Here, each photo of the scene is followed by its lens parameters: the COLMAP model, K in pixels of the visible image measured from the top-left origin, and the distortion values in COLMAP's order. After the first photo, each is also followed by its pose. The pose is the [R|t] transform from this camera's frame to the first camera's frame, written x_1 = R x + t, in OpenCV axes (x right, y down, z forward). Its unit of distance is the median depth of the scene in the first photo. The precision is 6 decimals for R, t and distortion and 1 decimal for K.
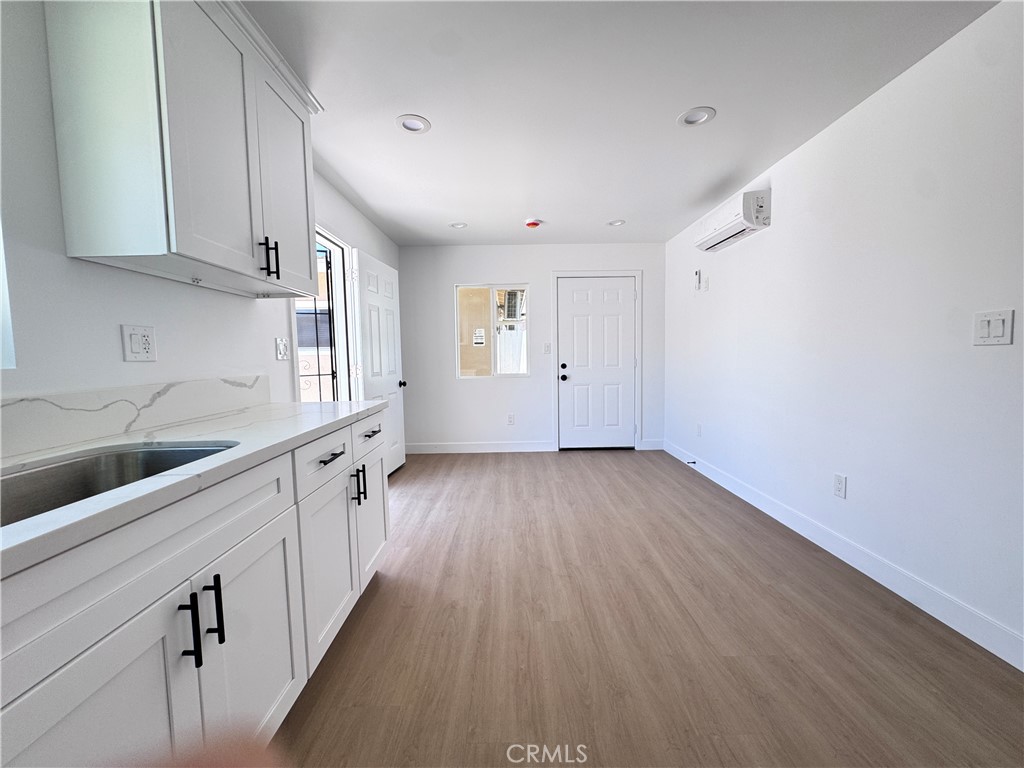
lens RADIAL K [[413.0, 0, 512.0], [0, 413.0, 384.0], [0, 0, 1]] dist [-0.000697, -0.000101]
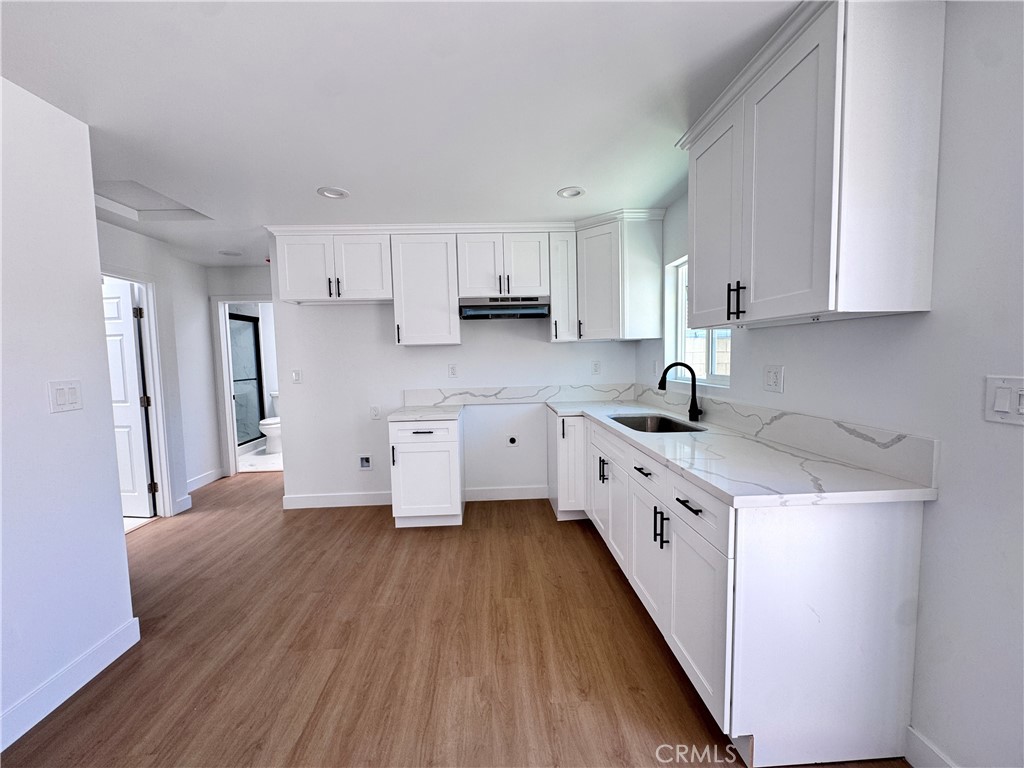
lens RADIAL K [[413.0, 0, 512.0], [0, 413.0, 384.0], [0, 0, 1]] dist [-0.000697, -0.000101]
pose [[-0.997945, 0.041039, -0.049217, 0.020415], [0.033716, 0.989385, 0.141350, -0.208805], [0.054495, 0.139400, -0.988736, 1.591571]]
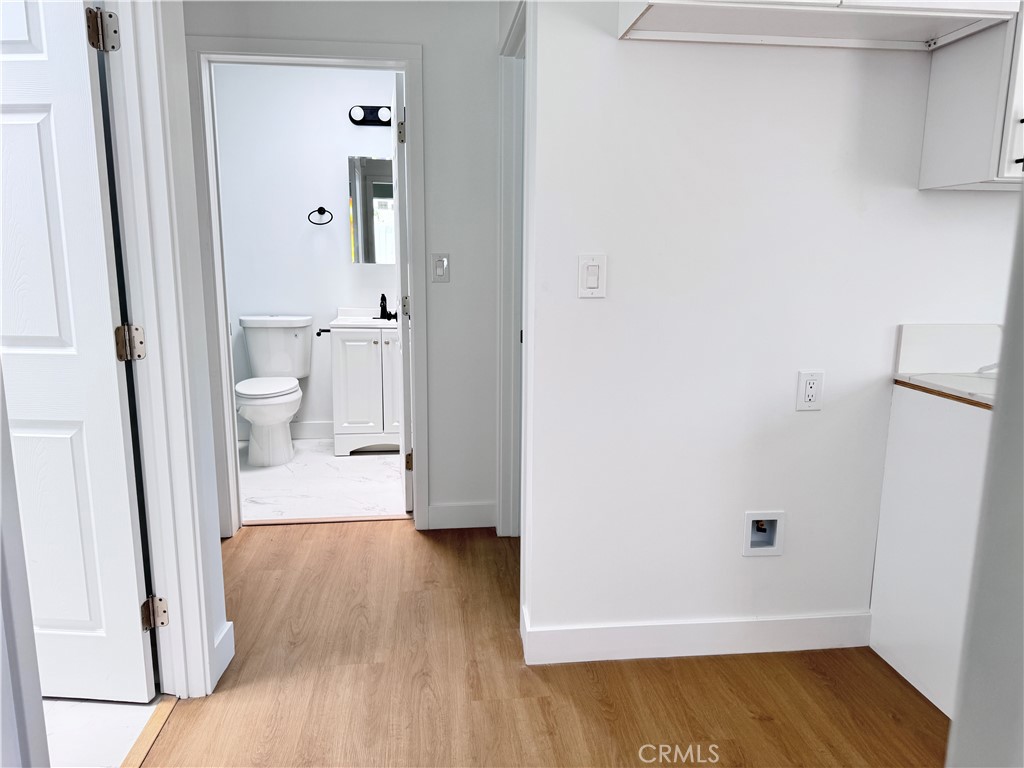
lens RADIAL K [[734.0, 0, 510.8], [0, 734.0, 390.2], [0, 0, 1]] dist [0.078246, -0.071037]
pose [[-0.994029, 0.026261, -0.105911, 1.084358], [-0.001211, 0.967893, 0.251358, -0.124404], [0.109112, 0.249985, -0.962082, 0.792998]]
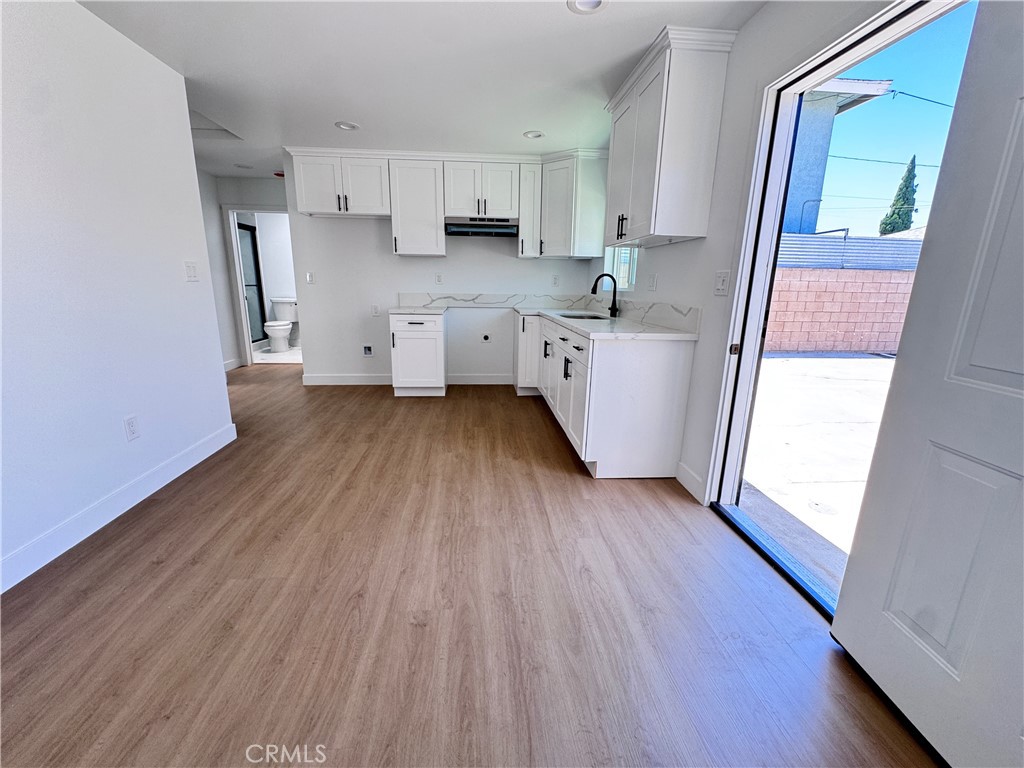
lens RADIAL K [[429.4, 0, 512.0], [0, 429.4, 384.0], [0, 0, 1]] dist [-0.000771, -0.000038]
pose [[-0.996540, 0.017059, -0.081343, -0.007088], [-0.008068, 0.954233, 0.298955, -0.171631], [0.082720, 0.298577, -0.950794, 2.181007]]
